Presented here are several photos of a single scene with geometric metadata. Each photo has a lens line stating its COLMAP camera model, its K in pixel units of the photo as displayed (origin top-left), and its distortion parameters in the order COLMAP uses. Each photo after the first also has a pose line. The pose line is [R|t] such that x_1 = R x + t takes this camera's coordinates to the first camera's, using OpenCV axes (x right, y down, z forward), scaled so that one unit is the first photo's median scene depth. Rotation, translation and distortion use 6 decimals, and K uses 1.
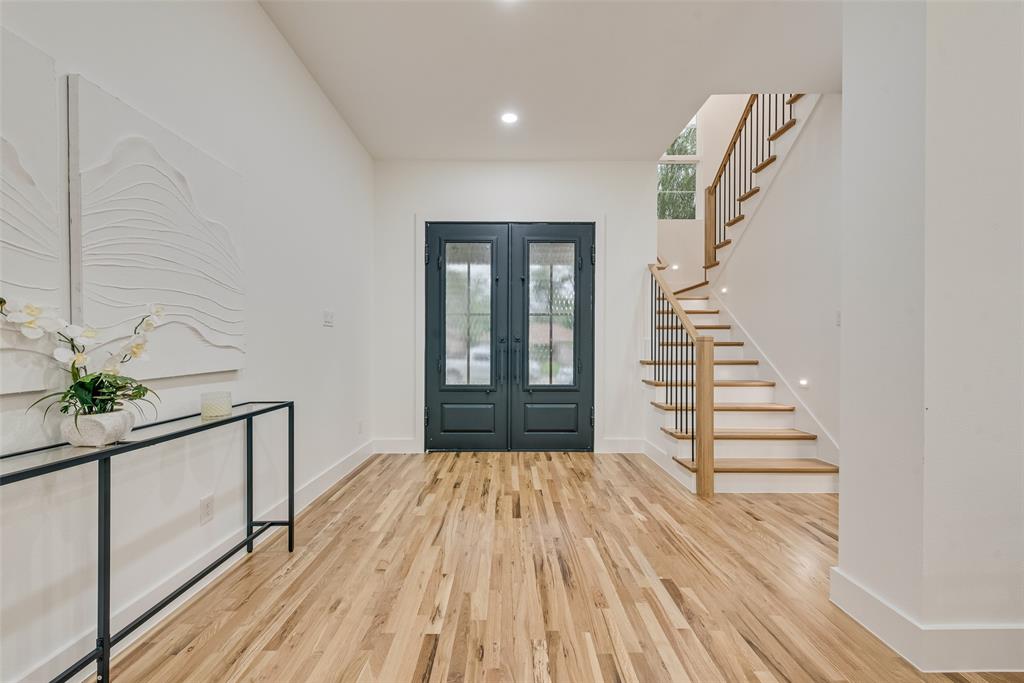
lens RADIAL K [[404.0, 0, 511.1], [0, 404.0, 343.2], [0, 0, 1]] dist [0.016624, -0.004351]
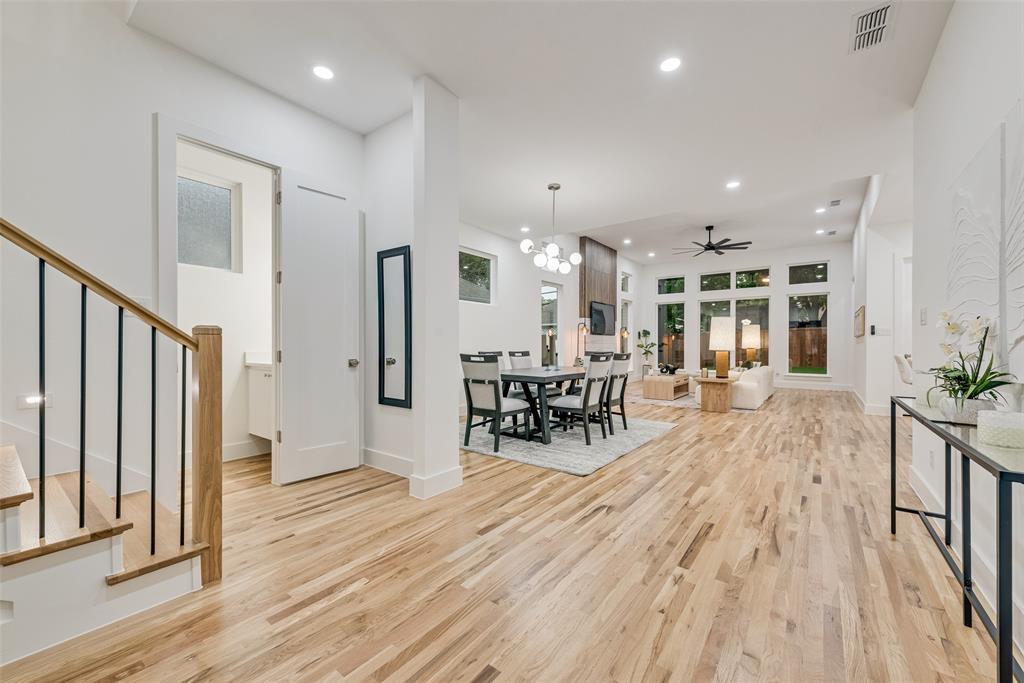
lens RADIAL K [[404.0, 0, 512.3], [0, 404.0, 346.0], [0, 0, 1]] dist [0.016624, -0.004351]
pose [[-0.795415, -0.002704, 0.606060, -0.274762], [-0.009688, 0.999919, -0.008253, 0.013663], [-0.605988, -0.012436, -0.795376, 1.196471]]
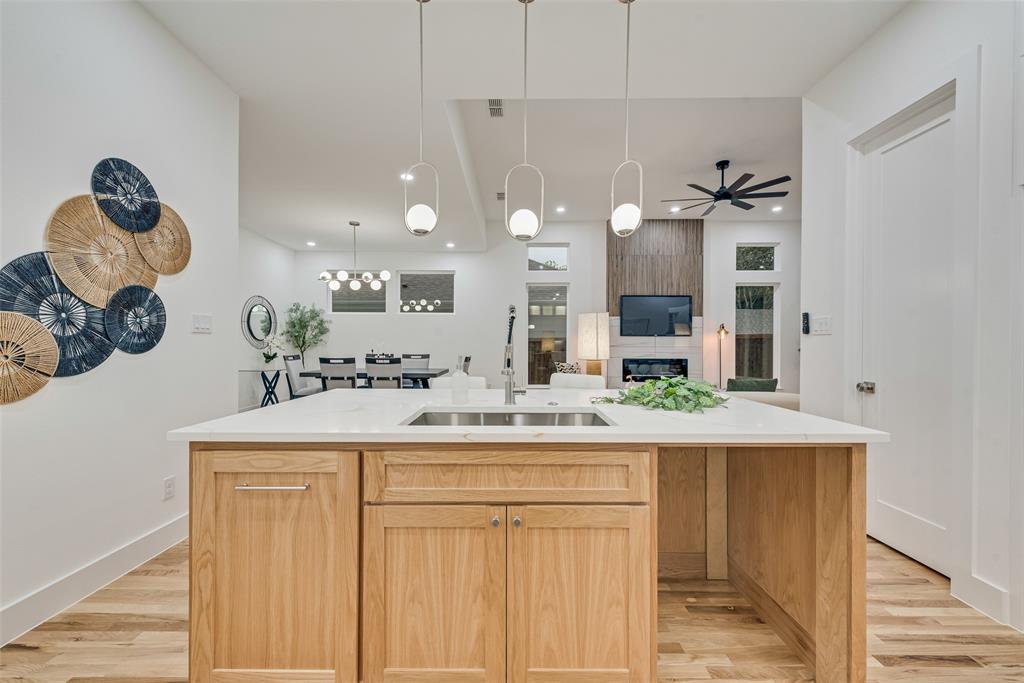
lens RADIAL K [[404.0, 0, 515.7], [0, 404.0, 347.5], [0, 0, 1]] dist [0.016624, -0.004351]
pose [[-0.000495, -0.006673, 0.999978, -1.412854], [-0.015411, 0.999859, 0.006664, -0.042003], [-0.999881, -0.015407, -0.000597, -0.951227]]
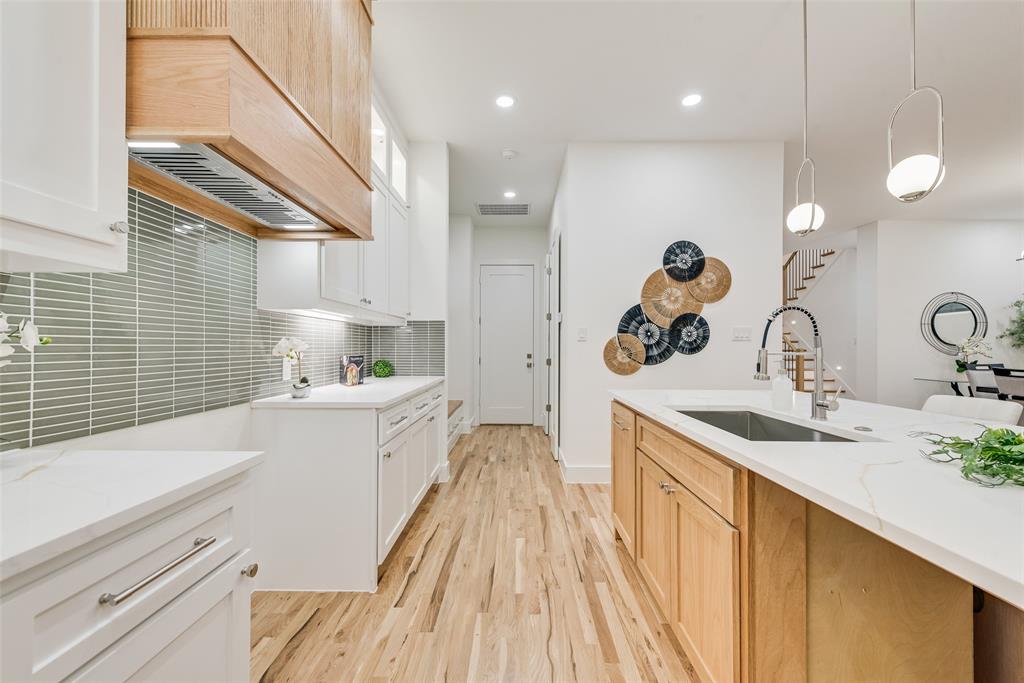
lens RADIAL K [[404.0, 0, 510.0], [0, 404.0, 344.1], [0, 0, 1]] dist [0.016624, -0.004351]
pose [[0.999822, 0.004218, -0.018416, -1.194357], [-0.004138, 0.999982, 0.004402, -0.048696], [0.018435, -0.004325, 0.999821, -1.458171]]
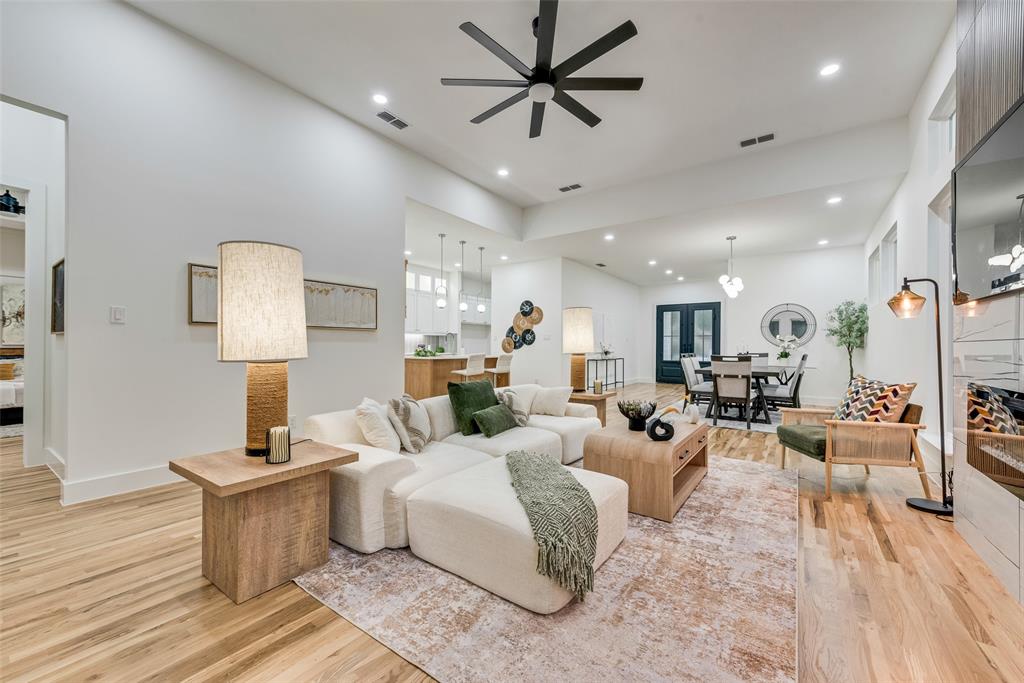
lens RADIAL K [[404.0, 0, 508.6], [0, 404.0, 346.2], [0, 0, 1]] dist [0.016624, -0.004351]
pose [[0.808612, 0.006007, -0.588312, 0.880092], [-0.000181, 0.999950, 0.009961, -0.038065], [0.588342, -0.007948, 0.808573, -2.721289]]
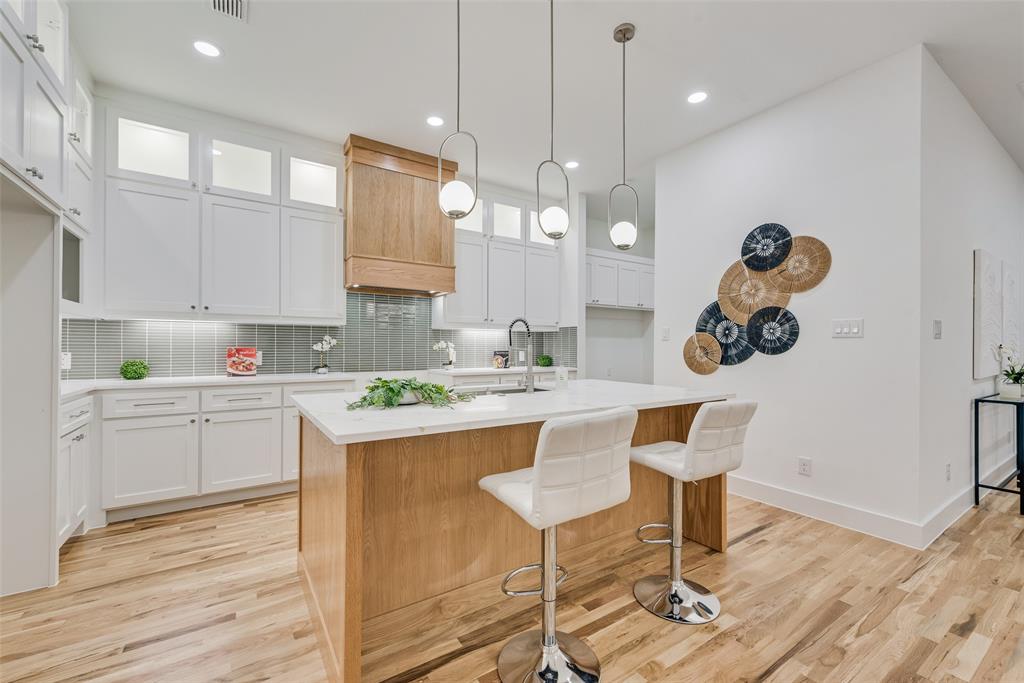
lens RADIAL K [[409.8, 0, 509.3], [0, 409.8, 347.6], [0, 0, 1]] dist [0.010856, -0.000534]
pose [[0.545133, 0.006775, -0.838322, -0.213819], [0.004948, 0.999924, 0.011298, -0.048342], [0.838335, -0.010307, 0.545058, -1.385337]]
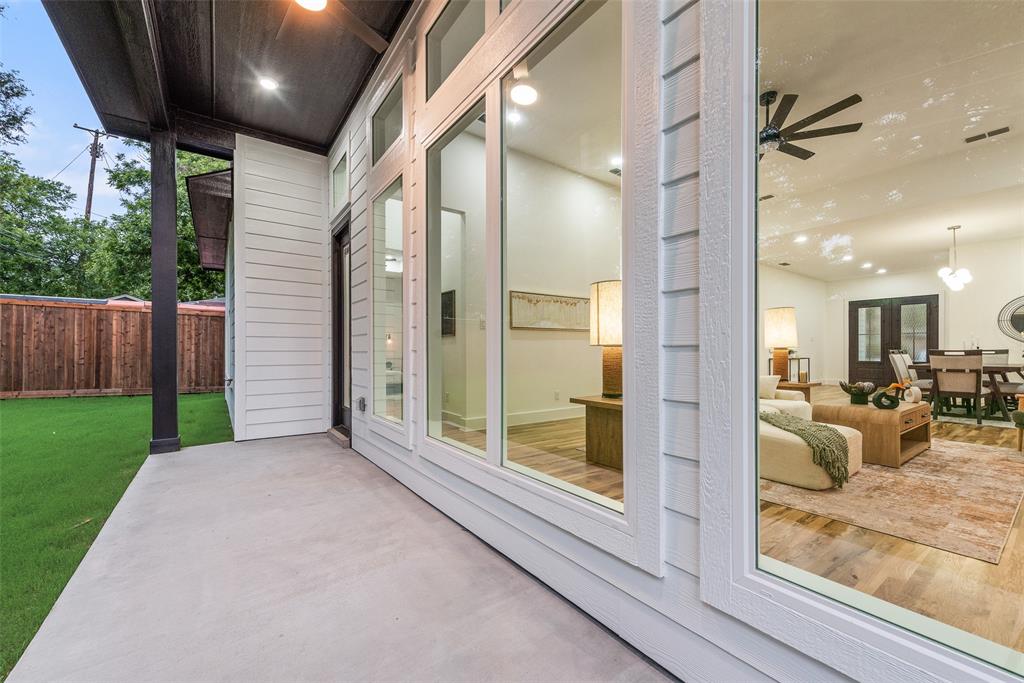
lens RADIAL K [[406.4, 0, 504.0], [0, 406.4, 350.3], [0, 0, 1]] dist [0.008129, -0.001542]
pose [[0.574423, 0.000570, -0.818558, 0.953658], [0.008018, 0.999948, 0.006323, -0.004793], [0.818519, -0.010195, 0.574388, -3.355612]]
